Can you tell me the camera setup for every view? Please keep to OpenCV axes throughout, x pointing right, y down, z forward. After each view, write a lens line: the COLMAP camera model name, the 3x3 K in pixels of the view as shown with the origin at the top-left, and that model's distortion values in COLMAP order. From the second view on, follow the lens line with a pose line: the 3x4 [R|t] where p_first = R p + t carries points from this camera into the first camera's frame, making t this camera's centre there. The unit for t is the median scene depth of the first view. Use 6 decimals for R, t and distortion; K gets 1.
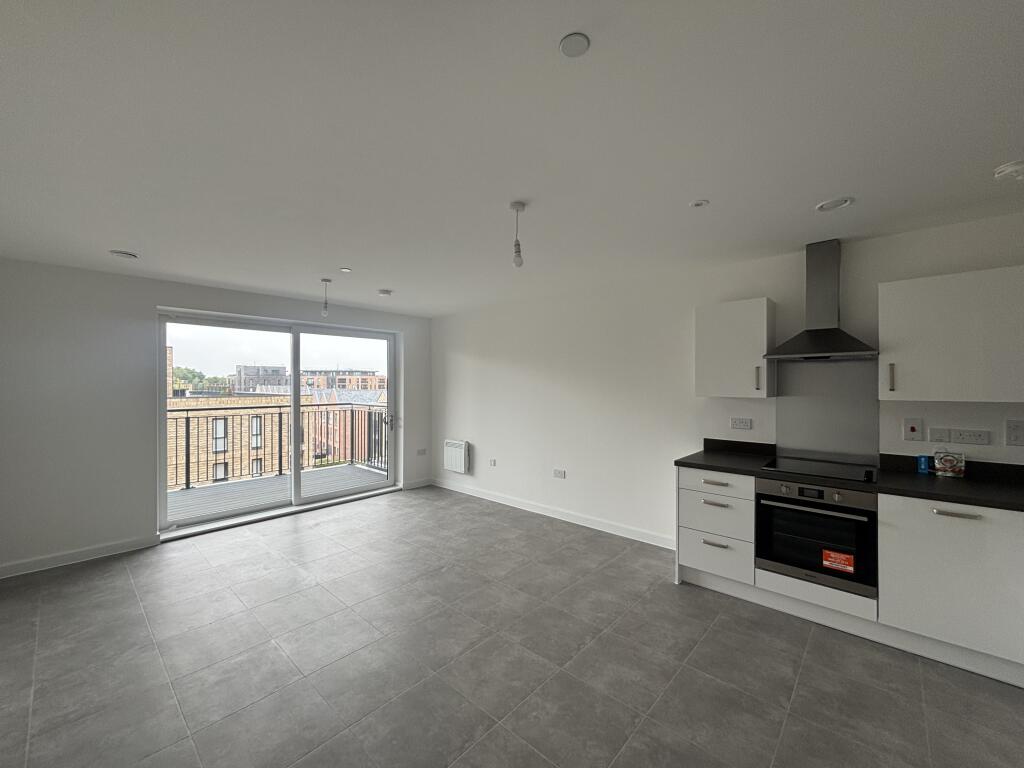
lens RADIAL K [[412.9, 0, 512.0], [0, 412.9, 384.0], [0, 0, 1]] dist [-0.000621, -0.000009]
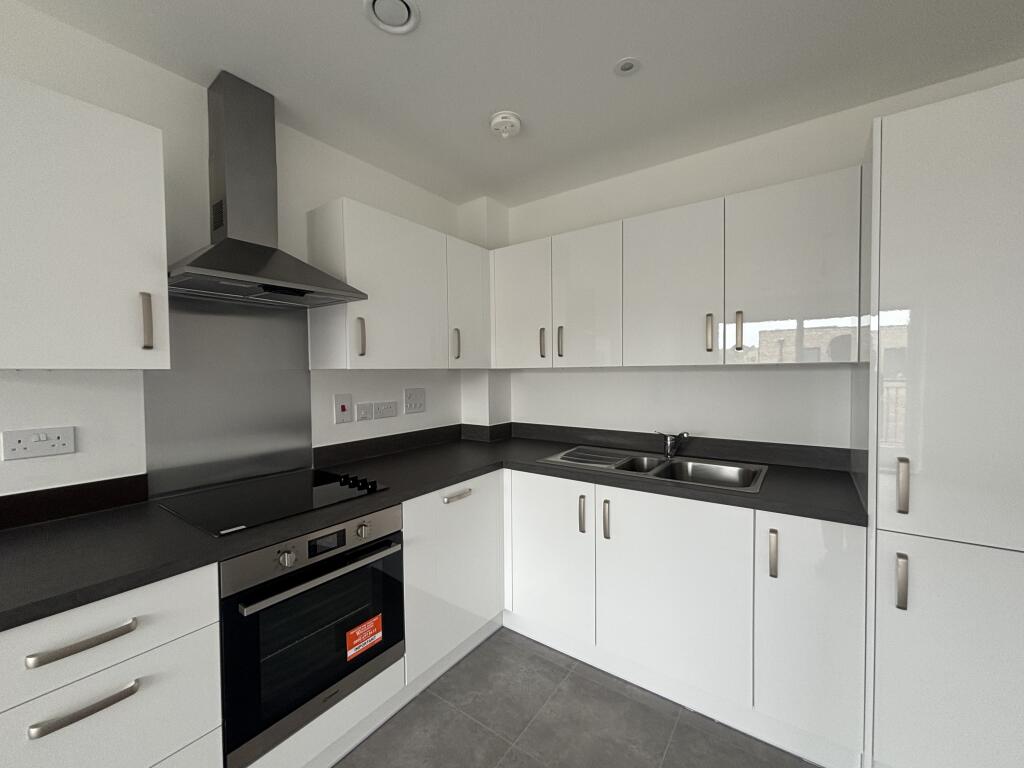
lens RADIAL K [[412.9, 0, 512.0], [0, 412.9, 384.0], [0, 0, 1]] dist [-0.000621, -0.000009]
pose [[-0.124241, -0.025640, 0.991921, 0.174156], [0.009745, 0.999586, 0.027059, 0.048471], [-0.992204, 0.013028, -0.123940, 0.823816]]
